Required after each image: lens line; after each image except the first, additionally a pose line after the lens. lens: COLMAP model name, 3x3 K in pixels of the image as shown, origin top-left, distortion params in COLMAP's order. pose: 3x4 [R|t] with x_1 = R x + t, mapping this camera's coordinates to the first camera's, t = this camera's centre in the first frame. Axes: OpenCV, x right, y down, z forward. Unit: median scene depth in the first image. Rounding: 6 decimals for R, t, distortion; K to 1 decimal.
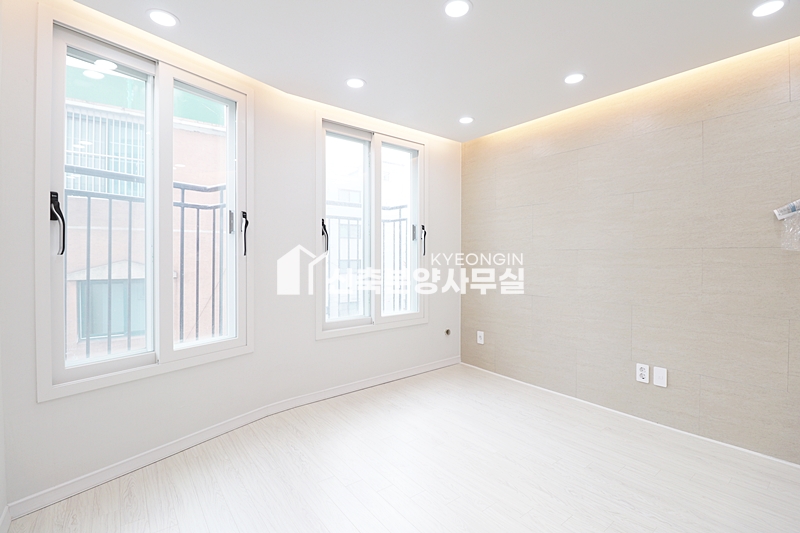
lens RADIAL K [[367.4, 0, 402.2], [0, 367.4, 259.0], [0, 0, 1]] dist [0.003494, -0.015644]
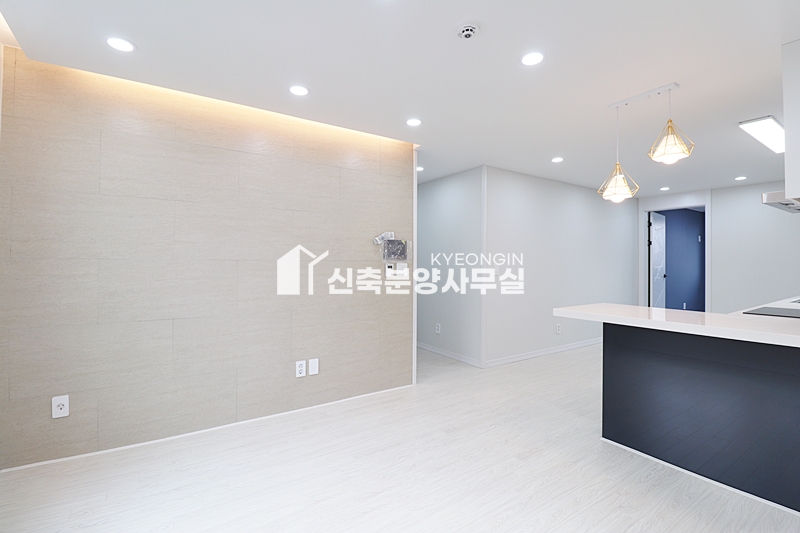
lens RADIAL K [[367.4, 0, 402.2], [0, 367.4, 259.0], [0, 0, 1]] dist [0.003494, -0.015644]
pose [[0.075822, 0.007114, 0.997096, -0.434152], [0.003342, 0.999967, -0.007388, -0.020932], [-0.997116, 0.003893, 0.075796, 0.552956]]
